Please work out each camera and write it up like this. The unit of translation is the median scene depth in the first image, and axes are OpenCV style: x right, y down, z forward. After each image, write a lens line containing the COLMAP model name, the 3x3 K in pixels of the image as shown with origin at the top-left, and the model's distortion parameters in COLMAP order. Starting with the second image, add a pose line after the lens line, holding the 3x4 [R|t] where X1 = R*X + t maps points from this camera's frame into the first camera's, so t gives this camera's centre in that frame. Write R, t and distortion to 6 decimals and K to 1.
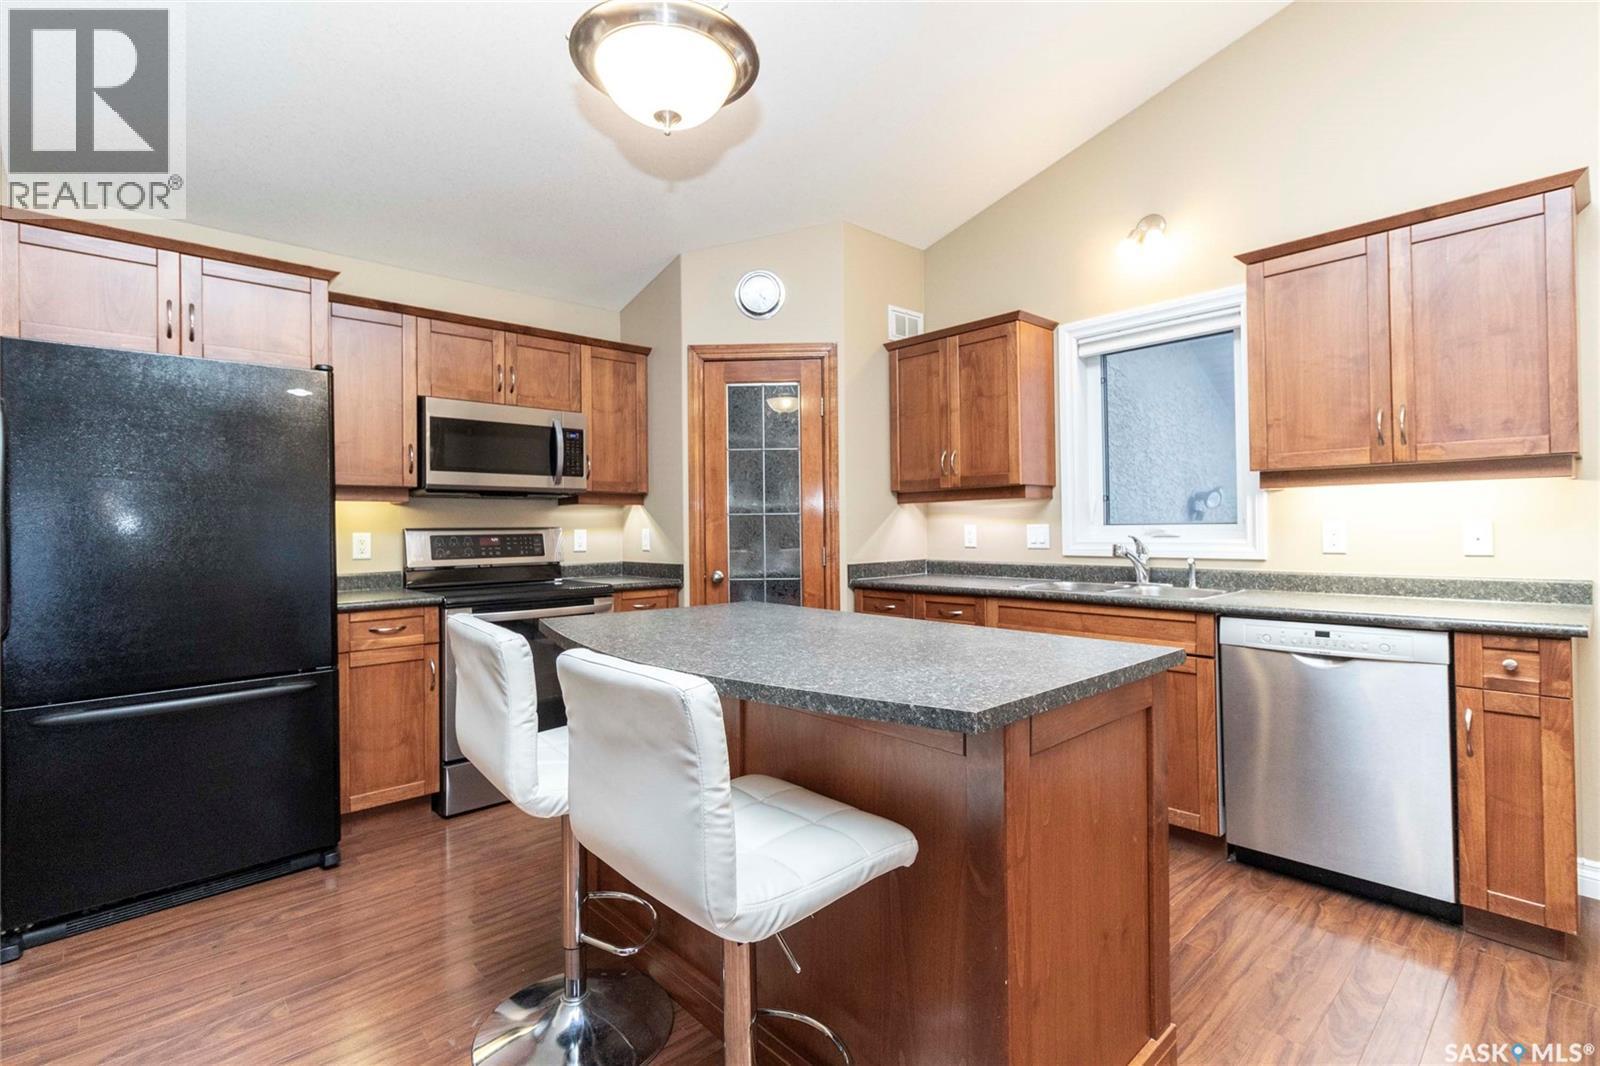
lens RADIAL K [[735.1, 0, 806.6], [0, 735.1, 519.3], [0, 0, 1]] dist [0.001151, 0.000115]
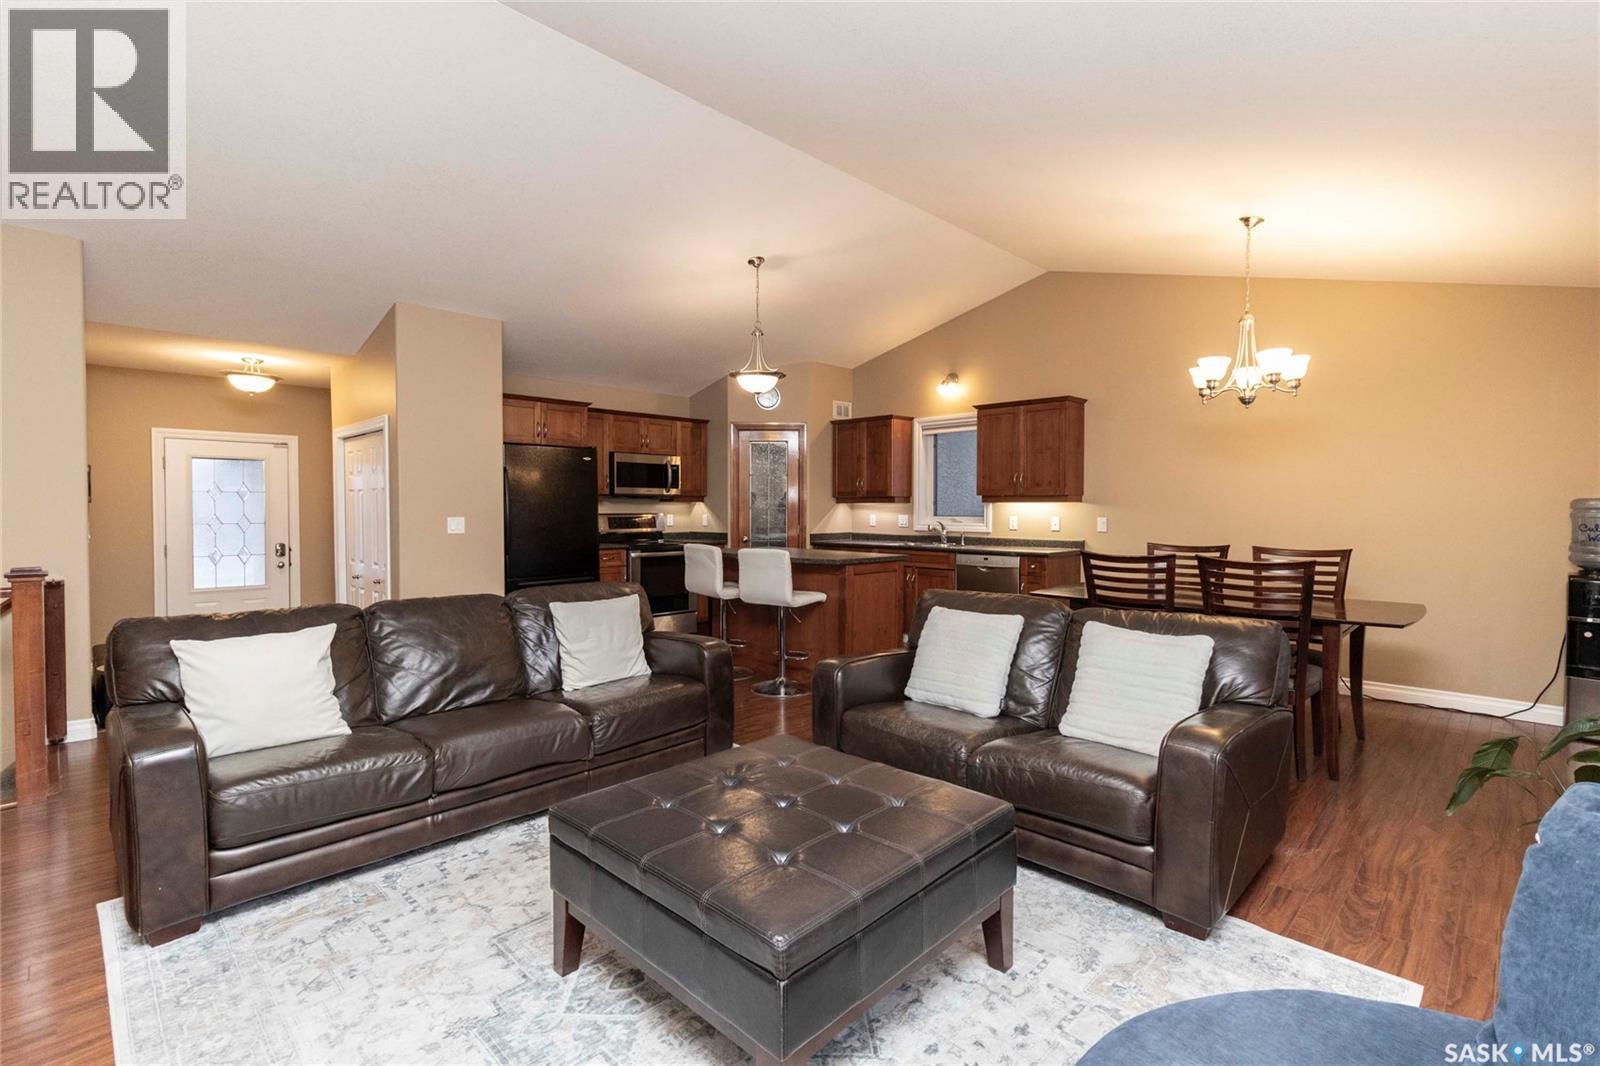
lens RADIAL K [[735.1, 0, 810.5], [0, 735.1, 522.2], [0, 0, 1]] dist [0.001151, 0.000115]
pose [[0.998298, 0.011984, 0.057074, -0.061927], [-0.013661, 0.999484, 0.029084, -0.030200], [-0.056696, -0.029814, 0.997946, -1.057815]]
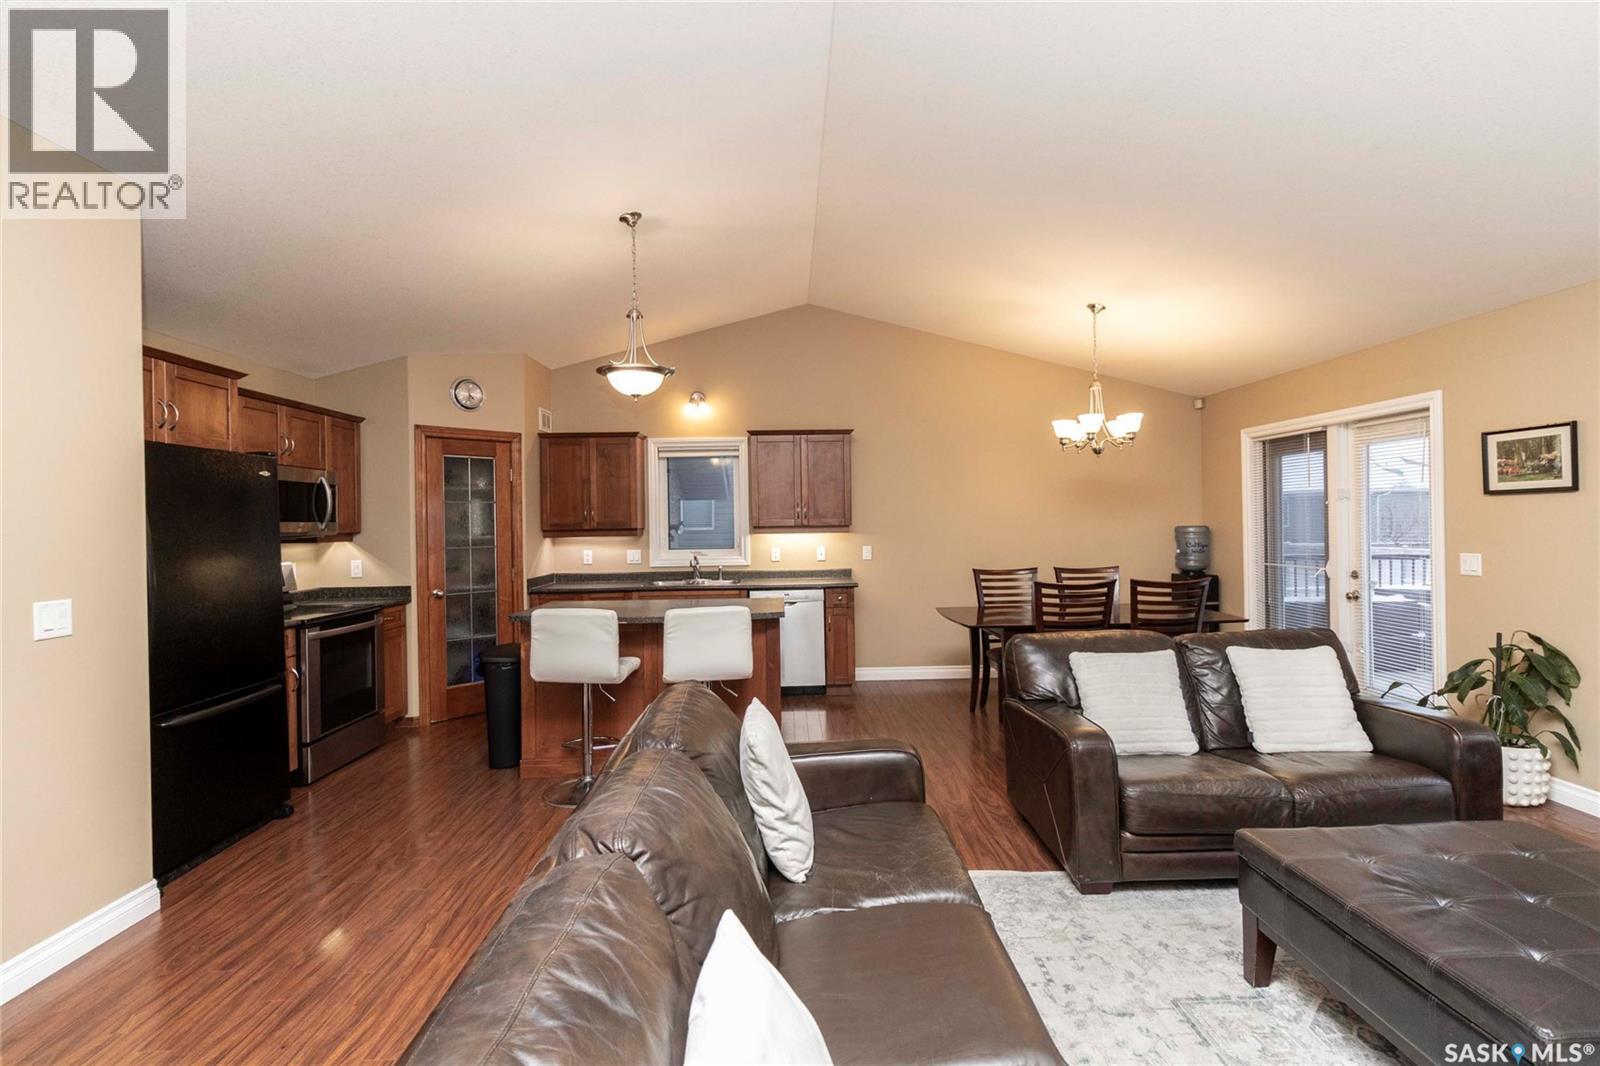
lens RADIAL K [[735.1, 0, 799.0], [0, 735.1, 529.7], [0, 0, 1]] dist [0.001151, 0.000115]
pose [[0.662244, -0.006879, 0.749257, -0.758733], [0.001077, 0.999966, 0.008229, -0.056291], [-0.749288, -0.004643, 0.662228, -0.462348]]
